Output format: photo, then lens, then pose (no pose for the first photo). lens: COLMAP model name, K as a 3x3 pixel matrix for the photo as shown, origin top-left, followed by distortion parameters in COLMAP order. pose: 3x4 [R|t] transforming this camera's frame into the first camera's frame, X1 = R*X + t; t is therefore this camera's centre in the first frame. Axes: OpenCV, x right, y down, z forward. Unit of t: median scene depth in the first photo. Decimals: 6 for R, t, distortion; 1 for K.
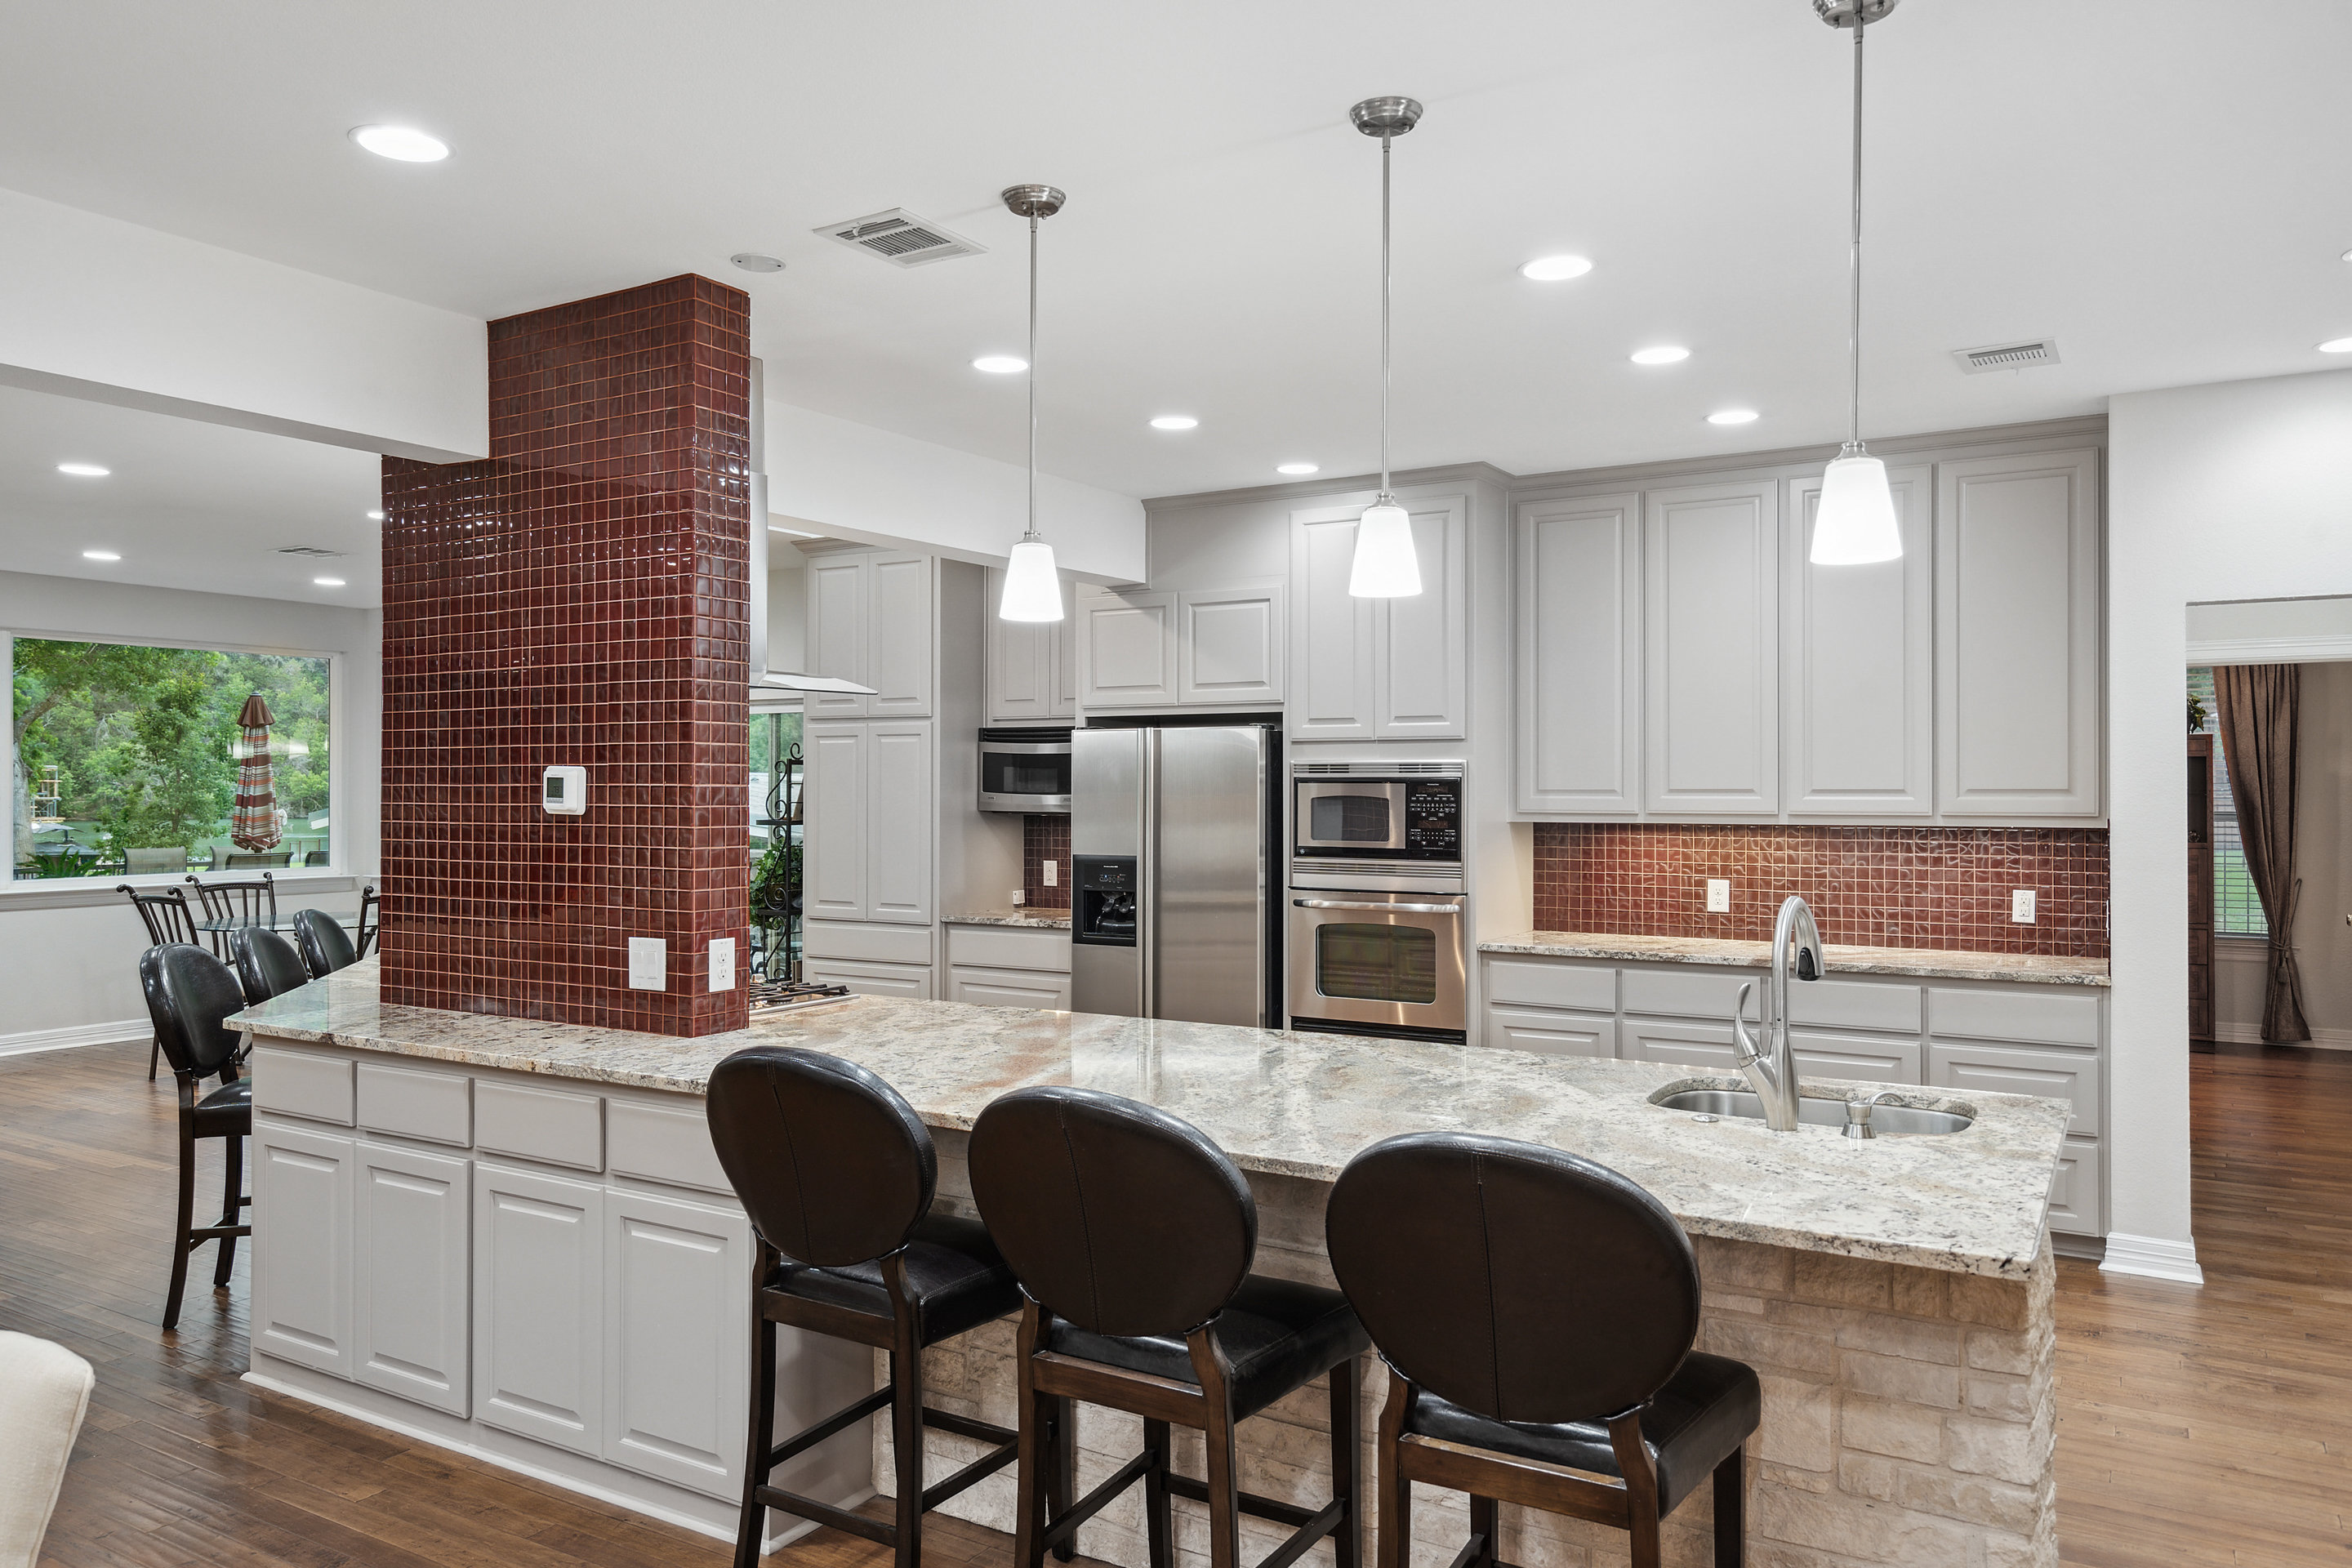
lens RADIAL K [[1639.3, 0, 1175.5], [0, 1639.3, 779.8], [0, 0, 1]] dist [0.001462, 0.000230]
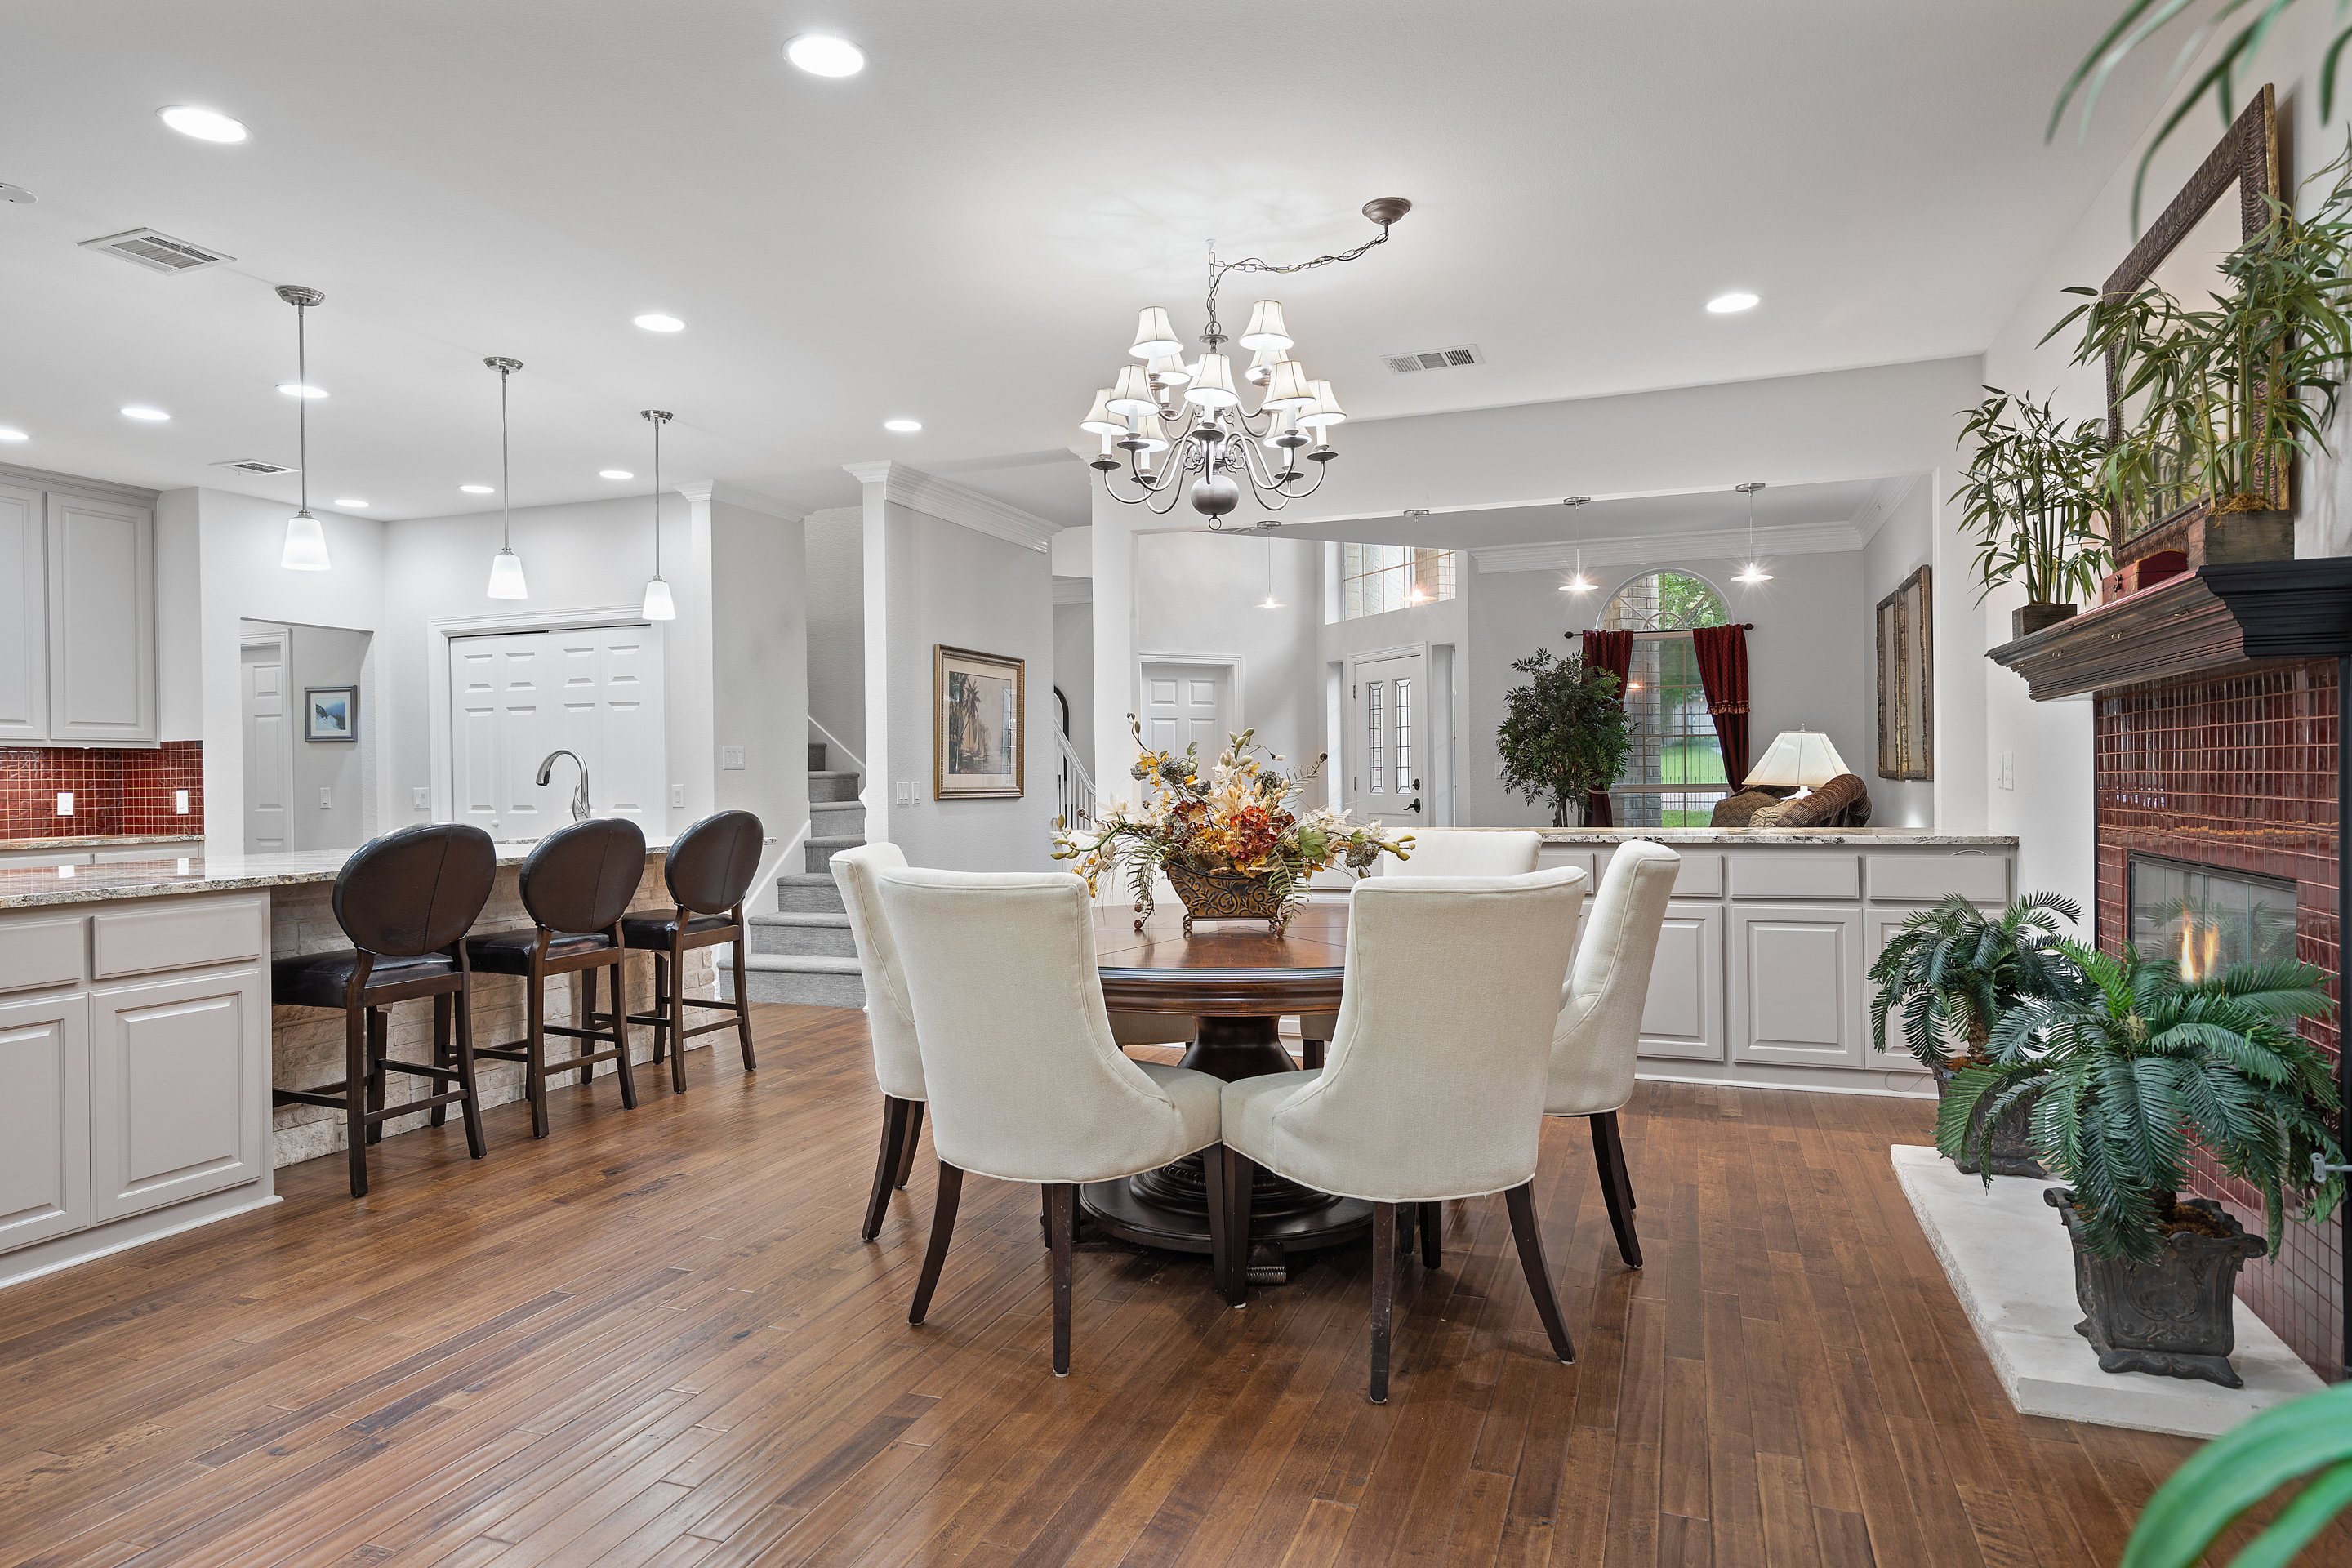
lens RADIAL K [[1367.1, 0, 1176.5], [0, 1367.1, 781.0], [0, 0, 1]] dist [-0.000430, -0.000108]
pose [[-0.188607, -0.001338, 0.982052, -0.871908], [0.007528, 0.999968, 0.002808, 0.060723], [-0.982024, 0.007922, -0.188591, 0.254900]]
